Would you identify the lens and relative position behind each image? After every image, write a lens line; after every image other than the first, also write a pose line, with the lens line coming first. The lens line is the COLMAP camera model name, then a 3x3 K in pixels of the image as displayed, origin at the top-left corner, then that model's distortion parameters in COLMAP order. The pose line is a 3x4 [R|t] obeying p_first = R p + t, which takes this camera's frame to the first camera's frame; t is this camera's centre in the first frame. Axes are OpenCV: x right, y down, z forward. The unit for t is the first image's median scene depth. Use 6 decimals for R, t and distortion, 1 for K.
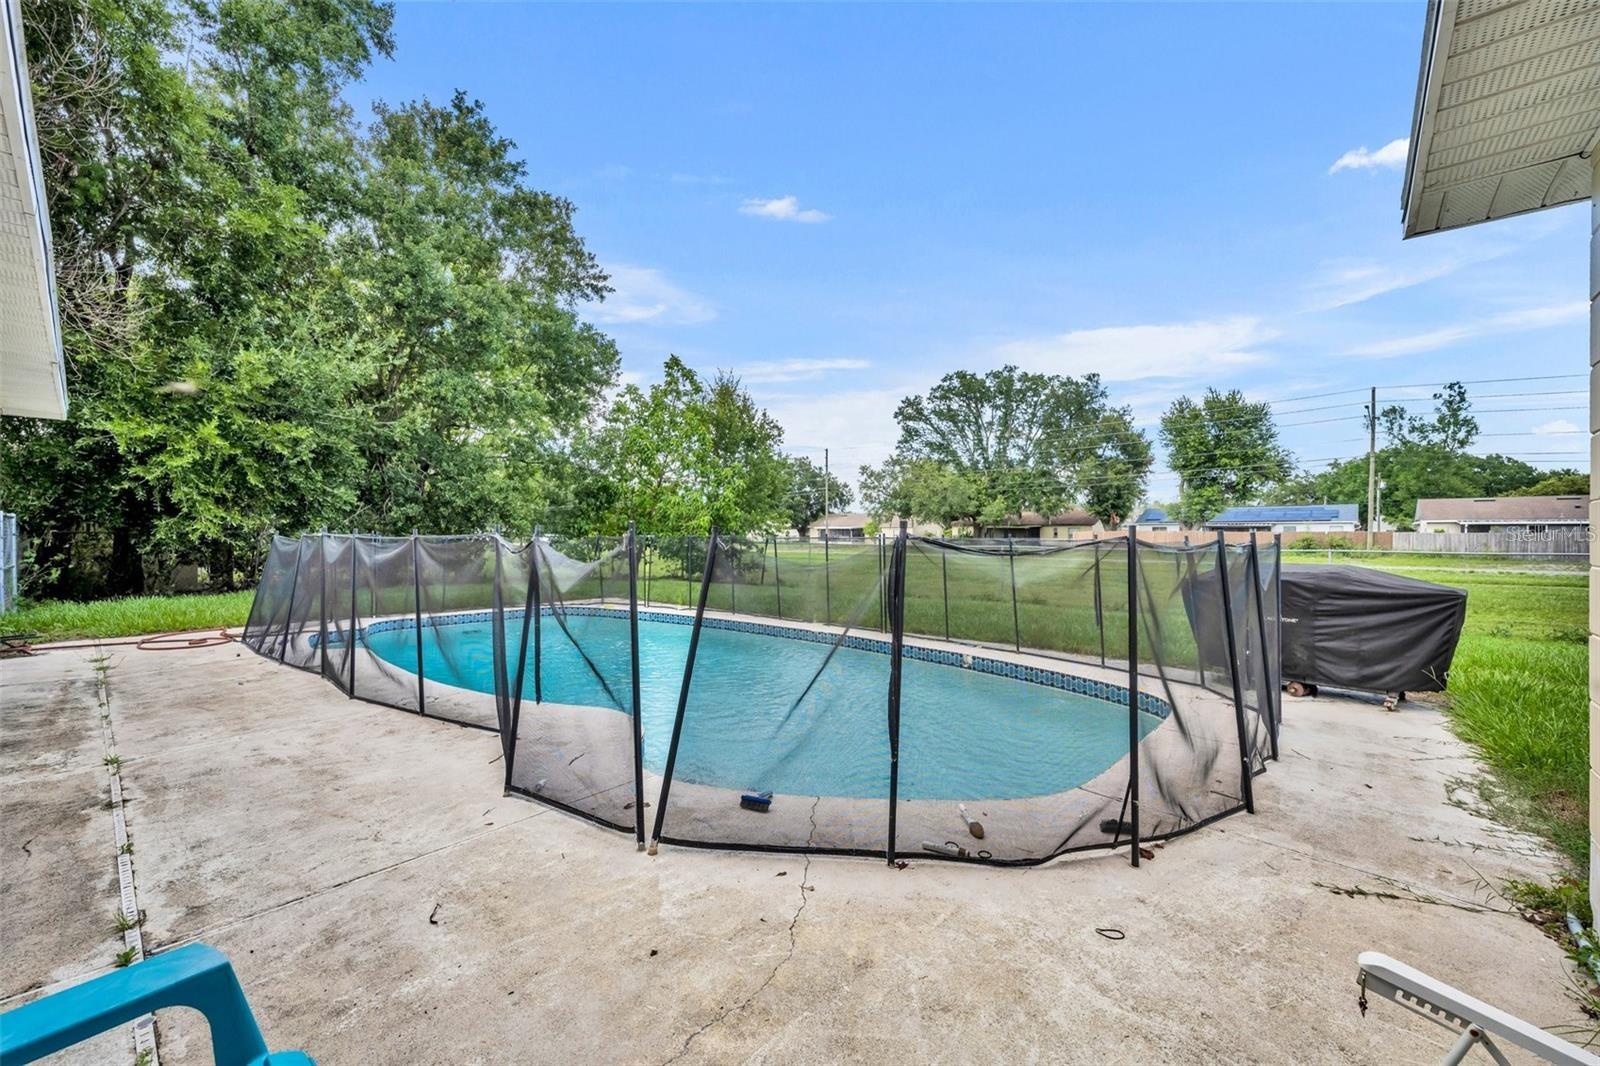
lens RADIAL K [[636.1, 0, 792.9], [0, 636.1, 545.5], [0, 0, 1]] dist [0.000286, 0.000013]
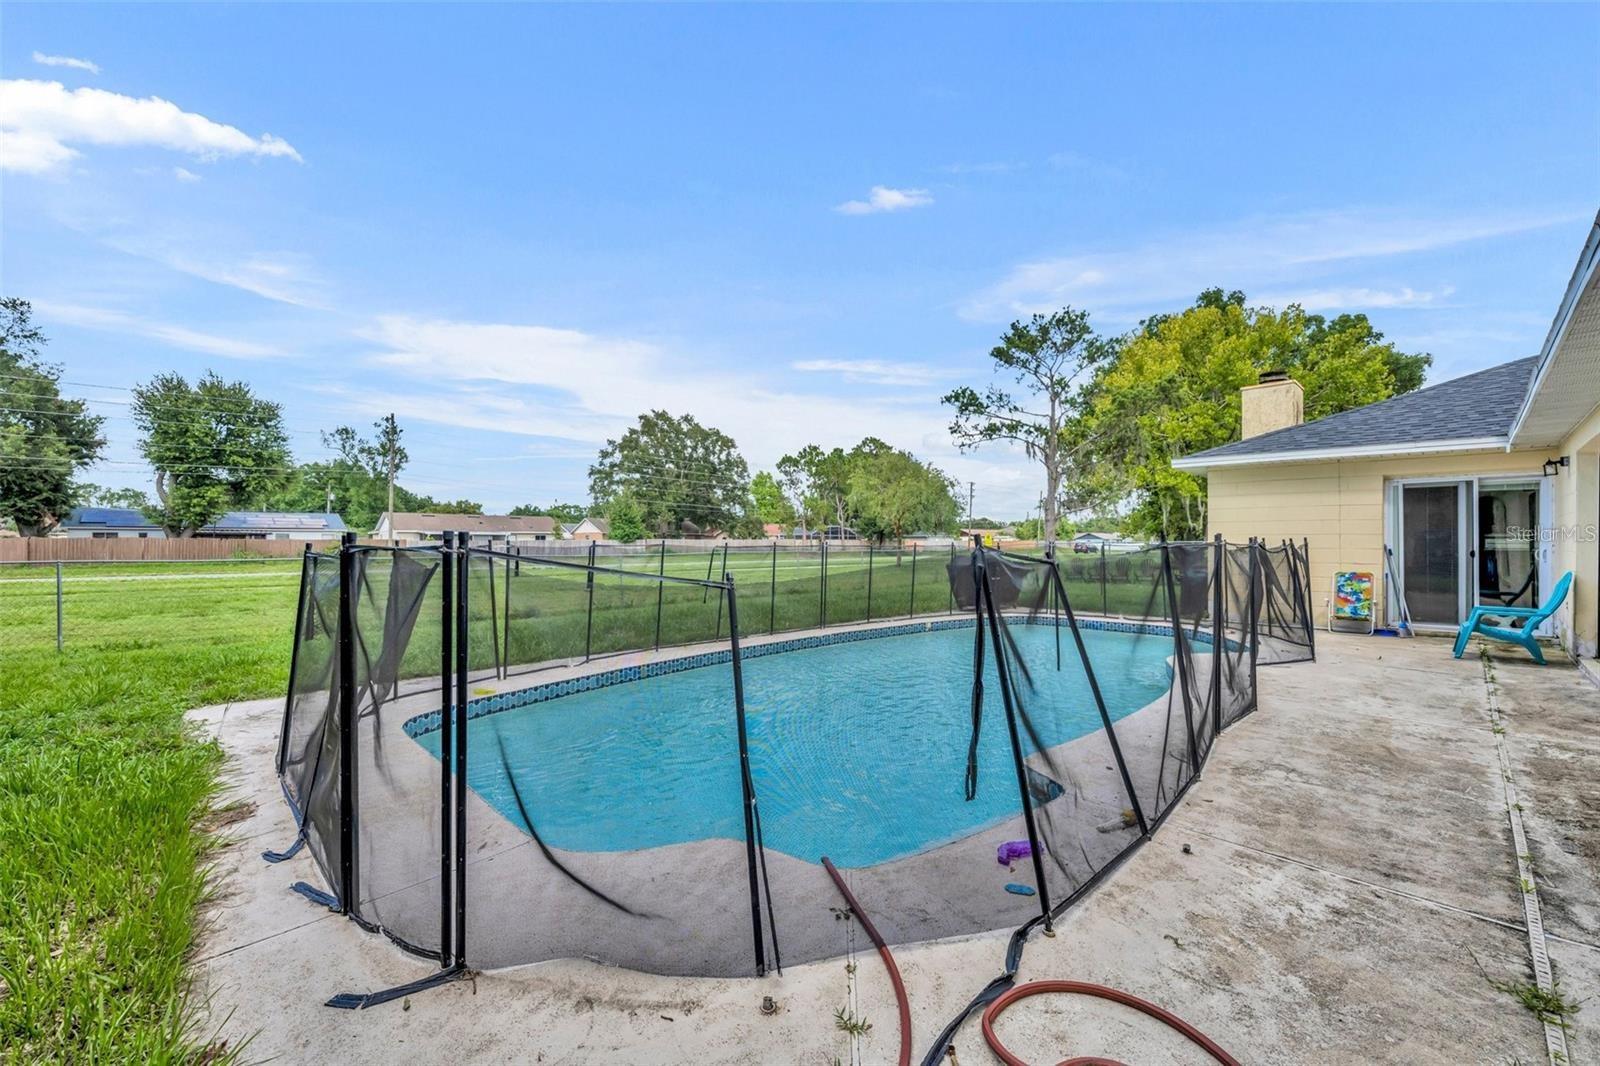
lens RADIAL K [[666.5, 0, 800.0], [0, 666.5, 533.0], [0, 0, 1]] dist [0.000370, 0.000034]
pose [[0.056588, 0.014408, 0.998294, -0.177096], [0.017256, 0.999732, -0.015407, -0.003004], [-0.998248, 0.018098, 0.056324, 0.160413]]
